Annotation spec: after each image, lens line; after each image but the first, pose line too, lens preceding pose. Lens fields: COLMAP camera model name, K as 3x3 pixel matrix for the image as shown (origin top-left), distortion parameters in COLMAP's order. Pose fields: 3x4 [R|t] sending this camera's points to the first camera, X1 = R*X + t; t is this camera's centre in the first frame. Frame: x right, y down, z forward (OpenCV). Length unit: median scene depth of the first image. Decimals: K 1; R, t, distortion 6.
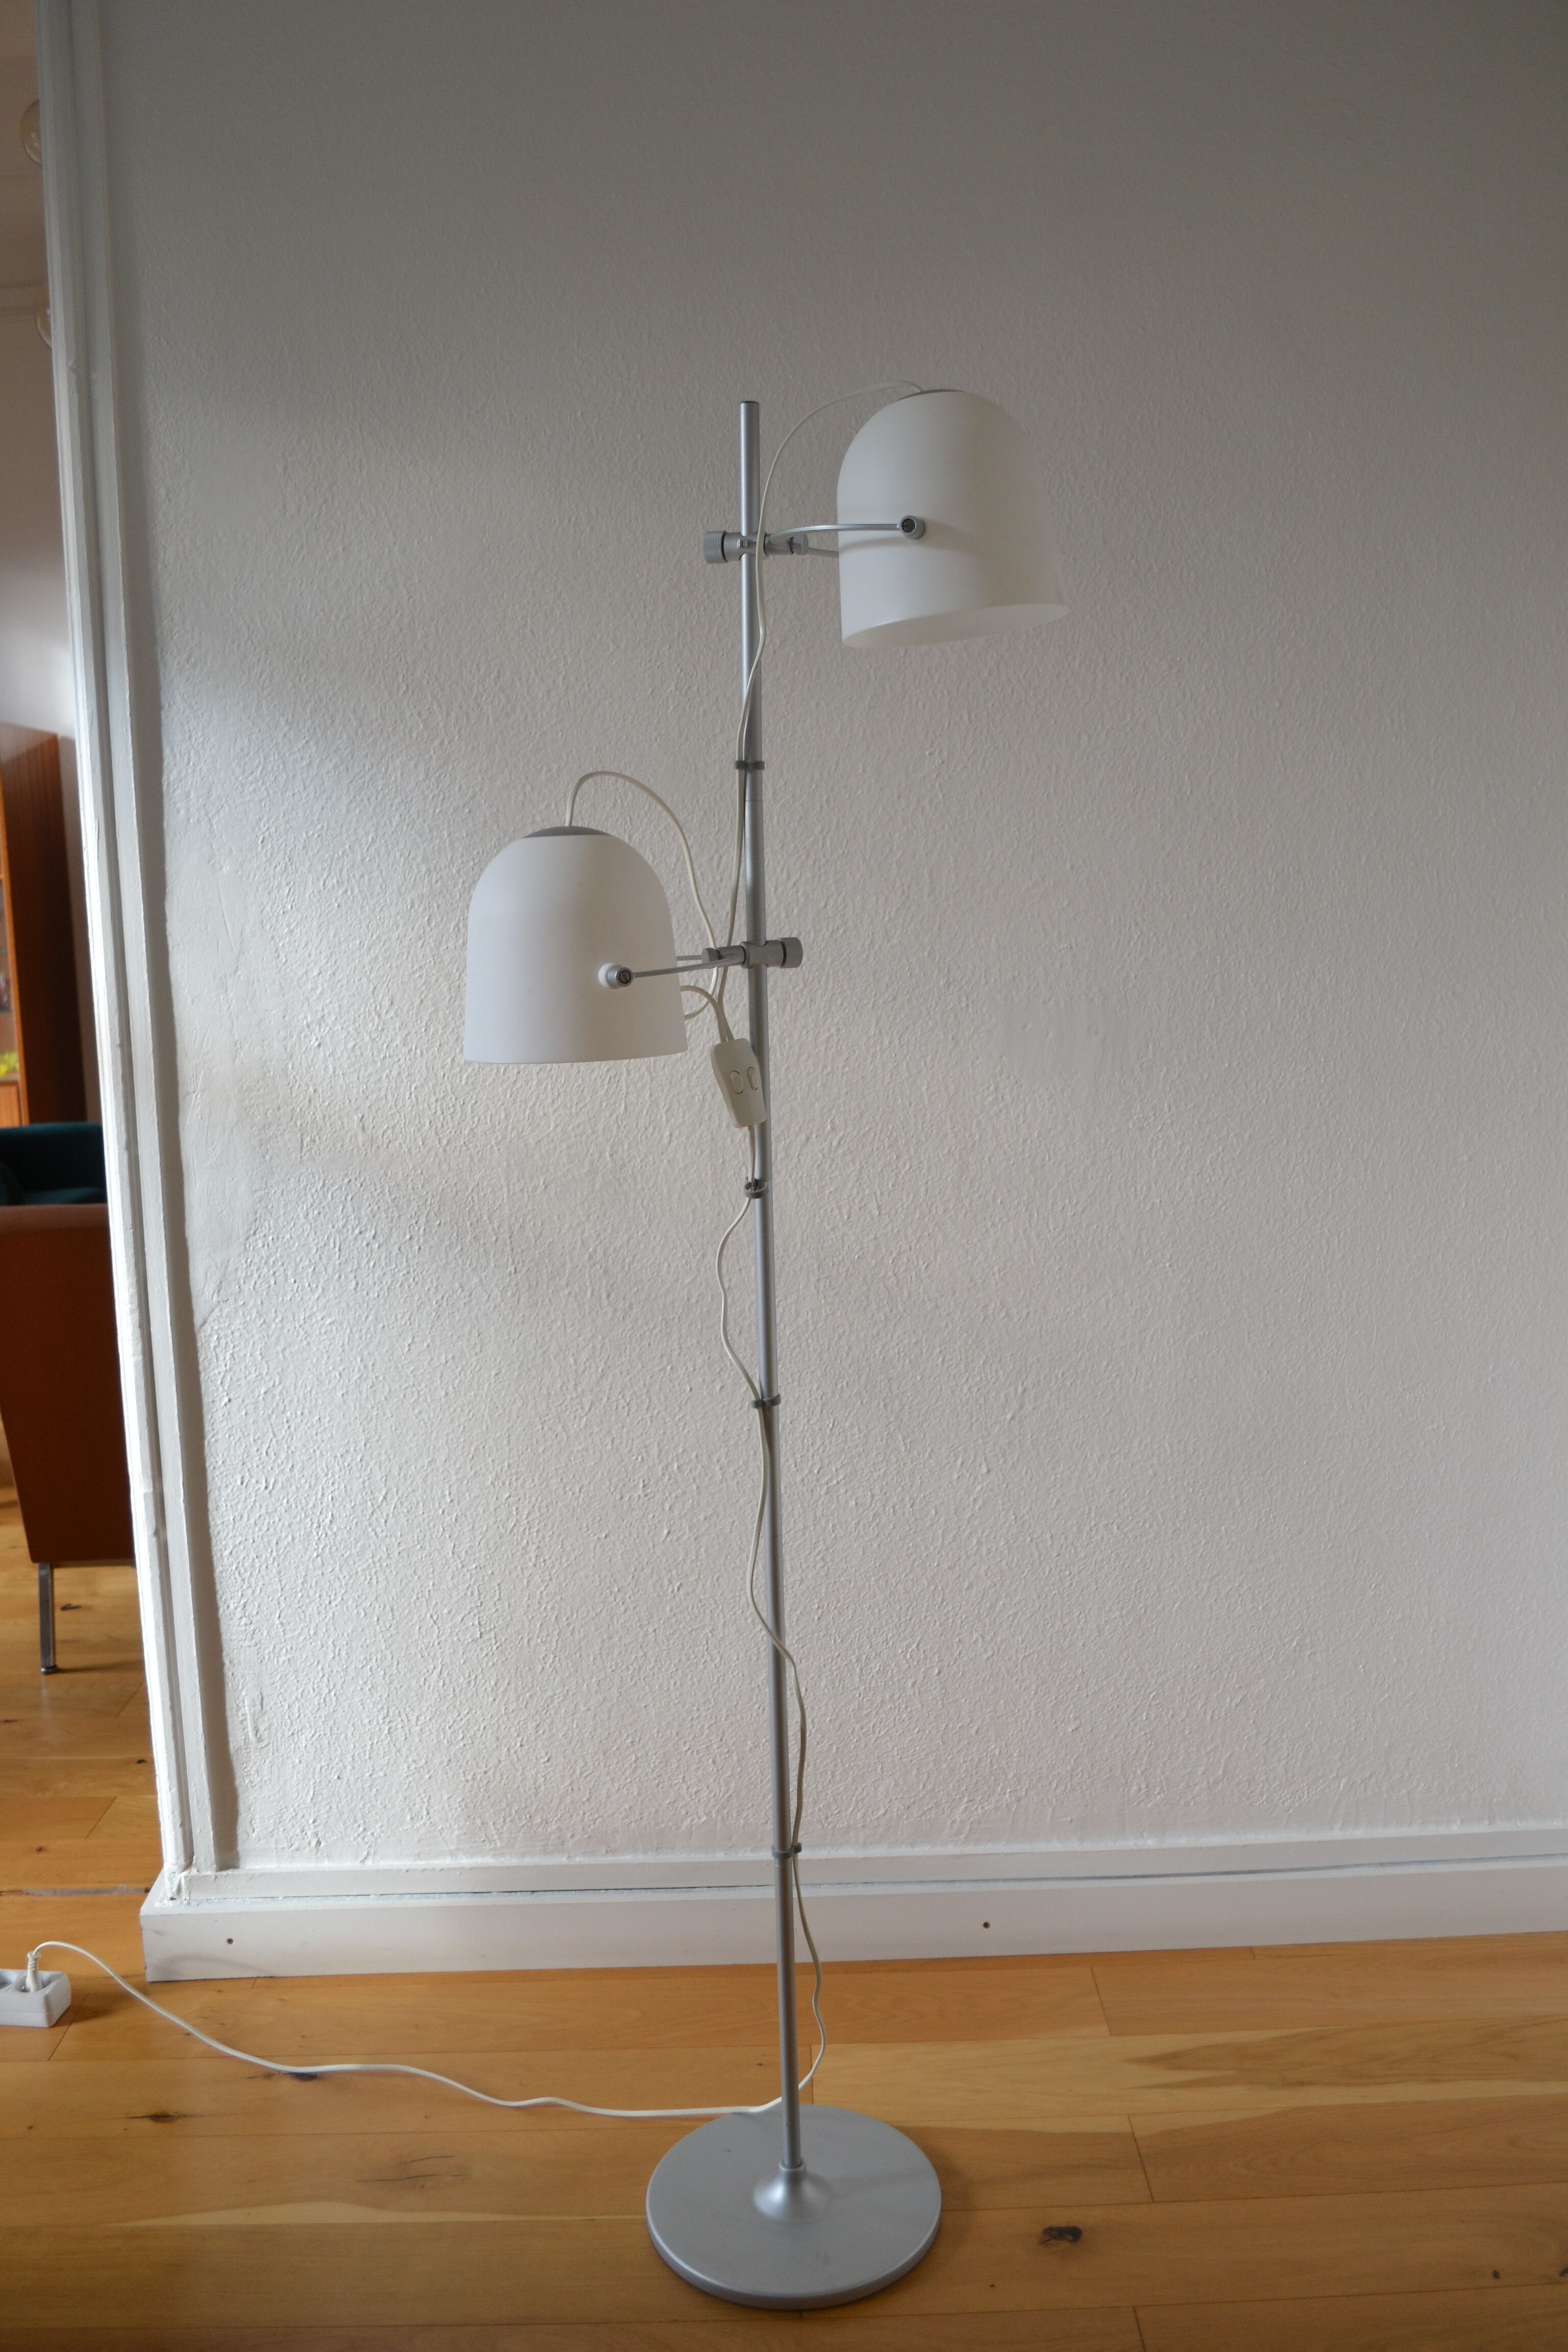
lens RADIAL K [[1969.0, 0, 770.8], [0, 1969.0, 1174.0], [0, 0, 1]] dist [-0.080589, 0.009695]
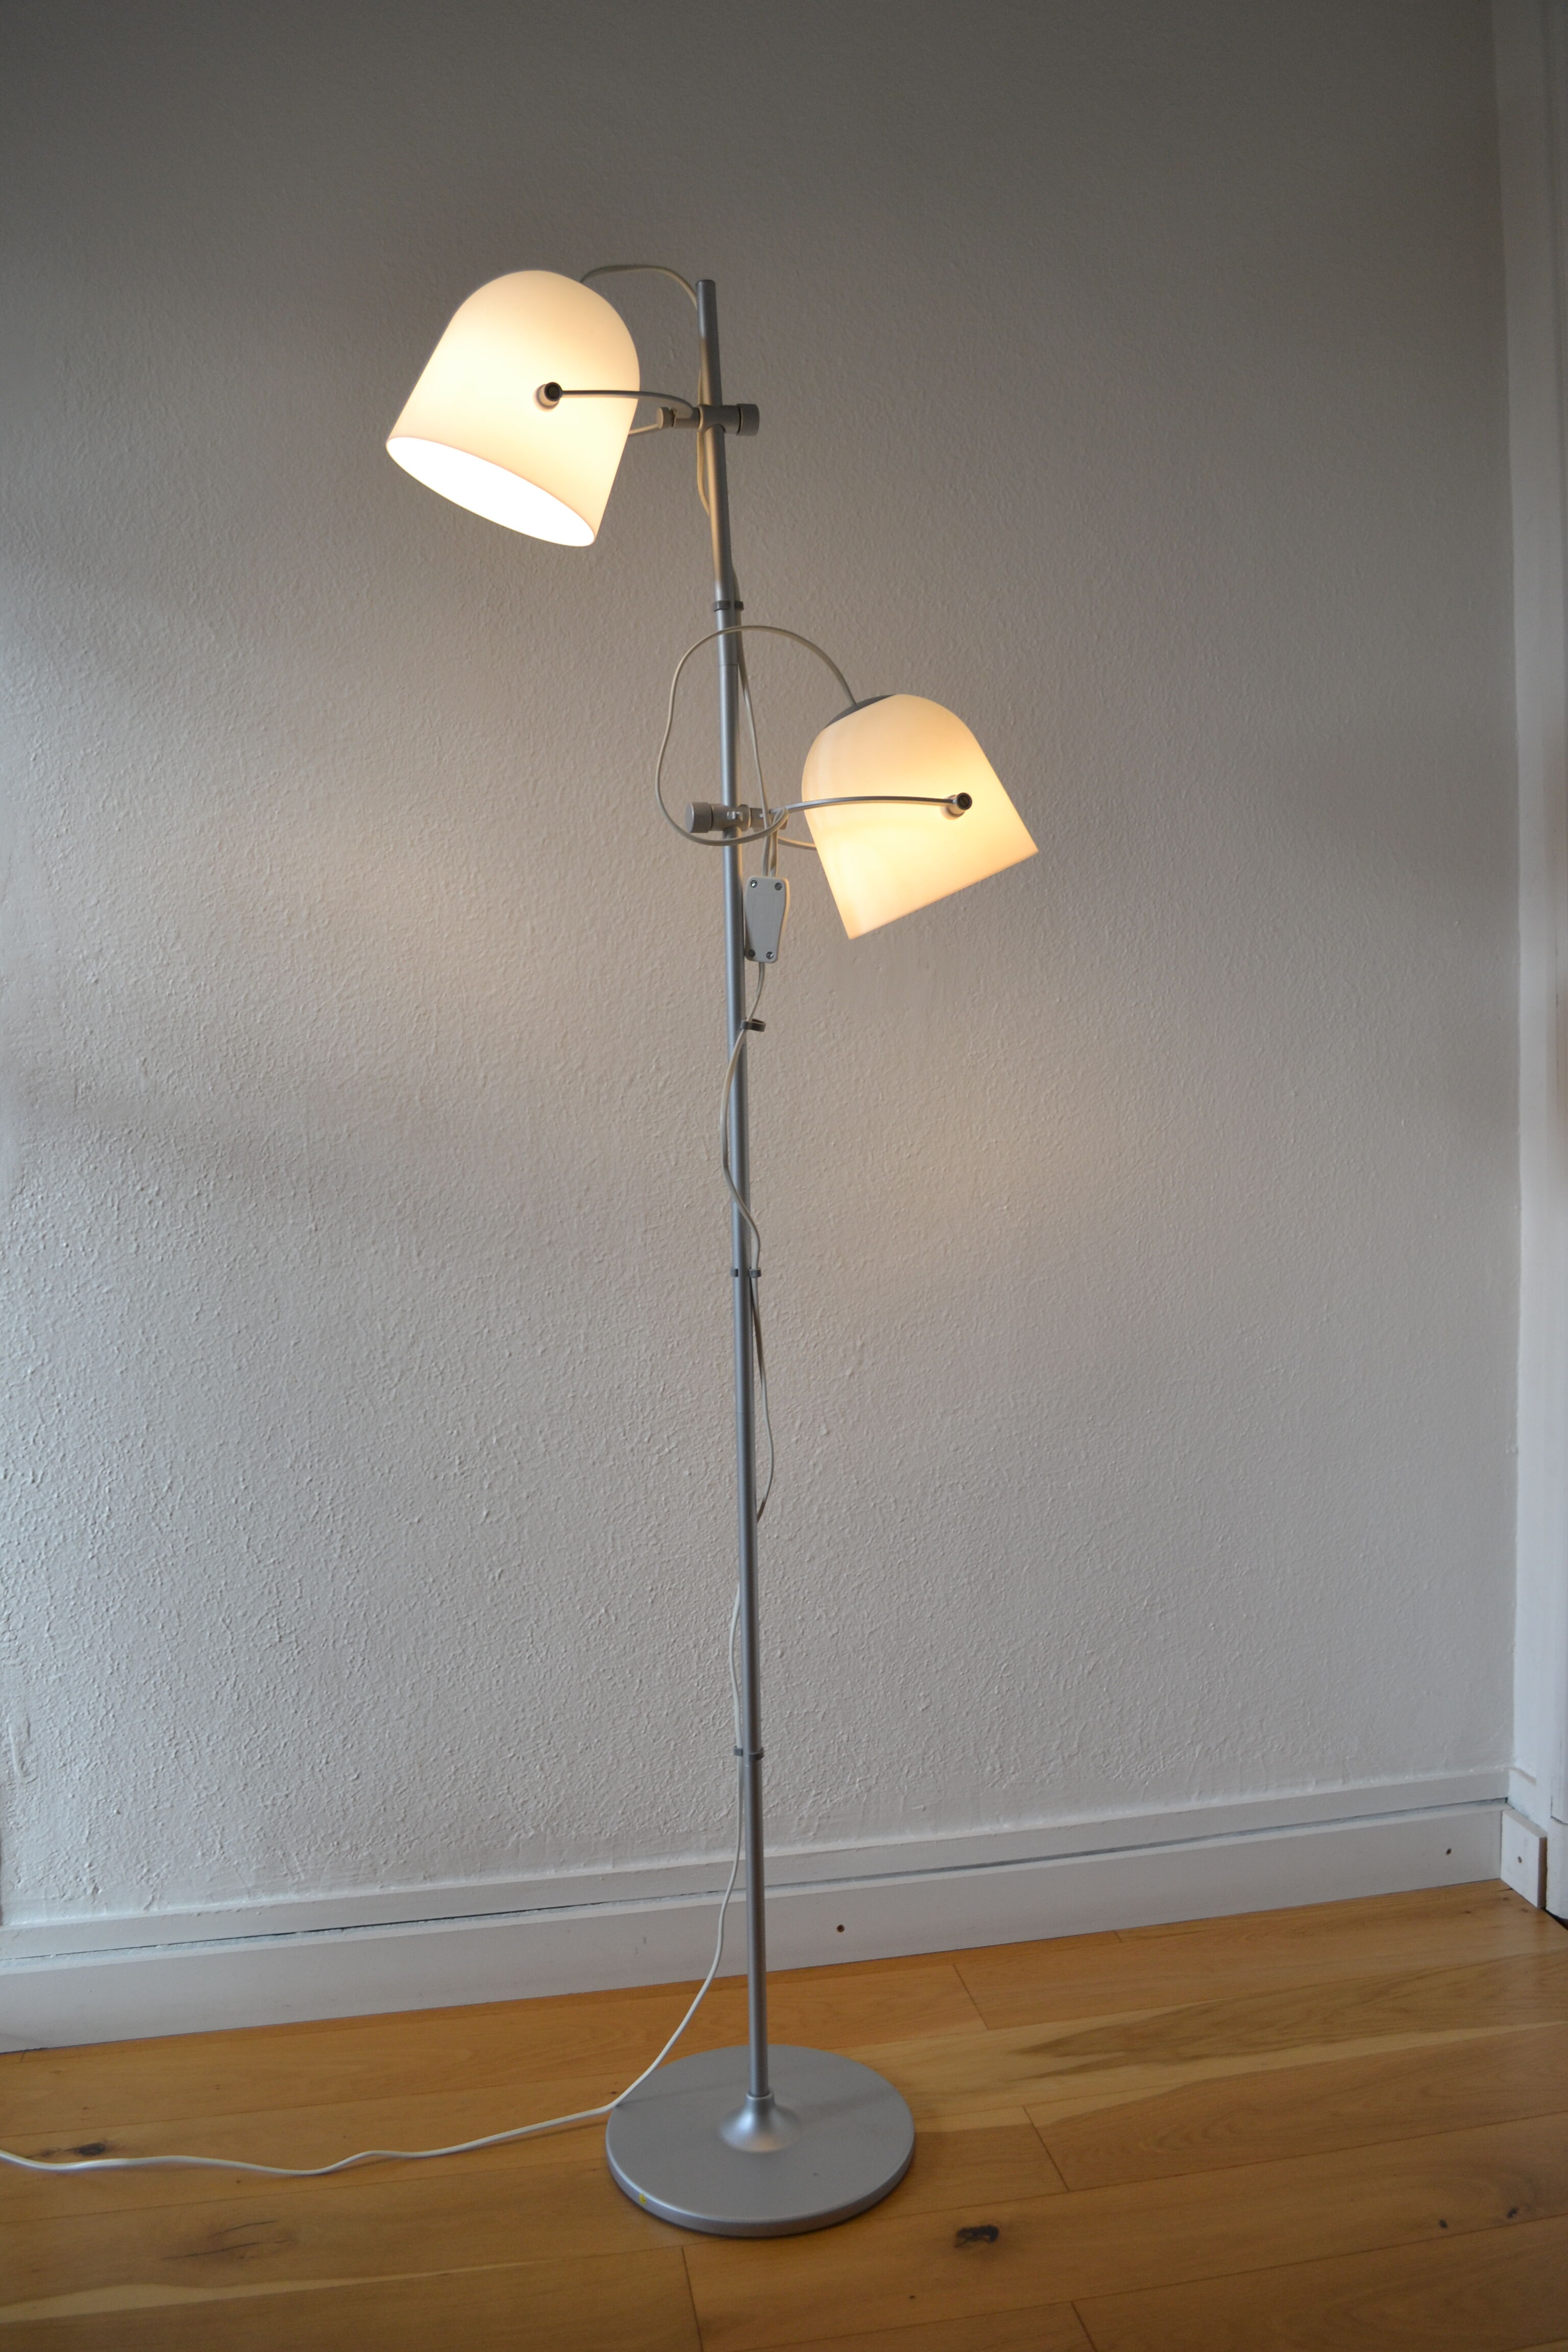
lens RADIAL K [[1865.7, 0, 772.5], [0, 1865.7, 1180.1], [0, 0, 1]] dist [-0.083964, 0.010562]
pose [[0.986948, -0.018052, 0.160024, -0.058019], [0.031094, 0.996360, -0.079375, 0.102279], [-0.158008, 0.083314, 0.983917, 0.112897]]
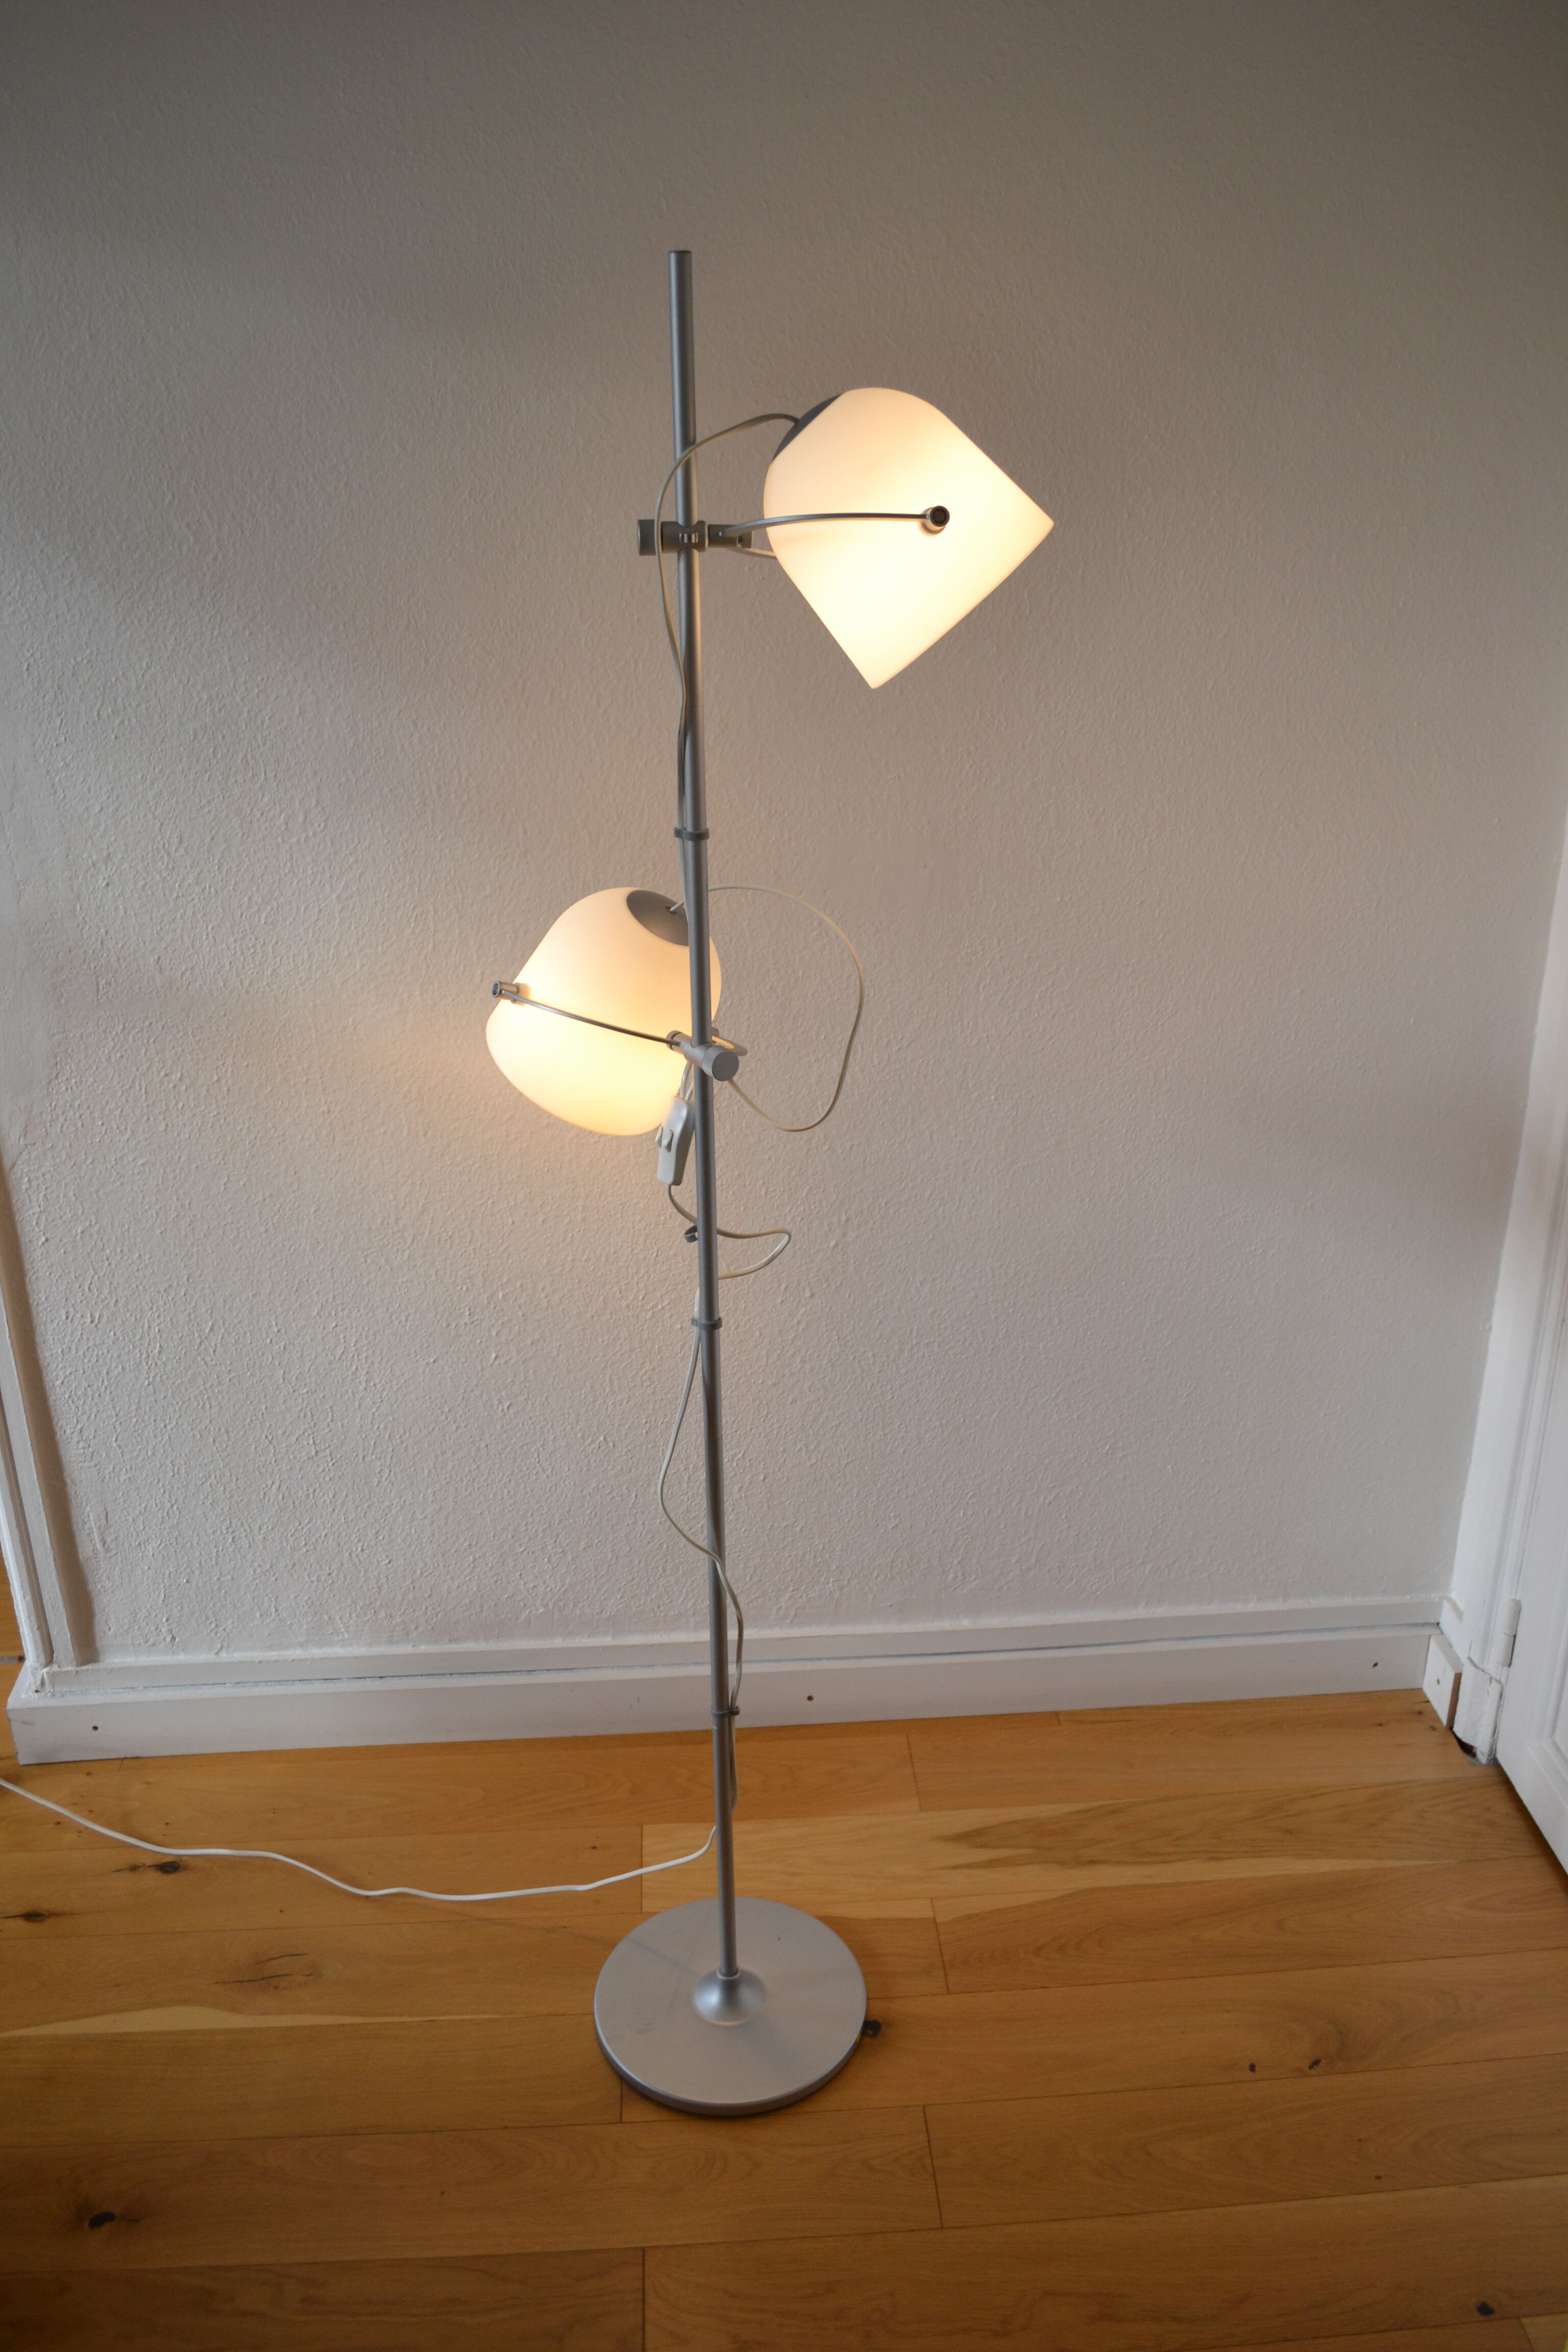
lens RADIAL K [[1865.7, 0, 767.4], [0, 1865.7, 1178.9], [0, 0, 1]] dist [-0.083964, 0.010562]
pose [[0.998736, -0.010814, 0.049080, 0.042300], [-0.001091, 0.971681, 0.236295, -0.136068], [-0.050245, -0.236050, 0.970441, 0.085055]]
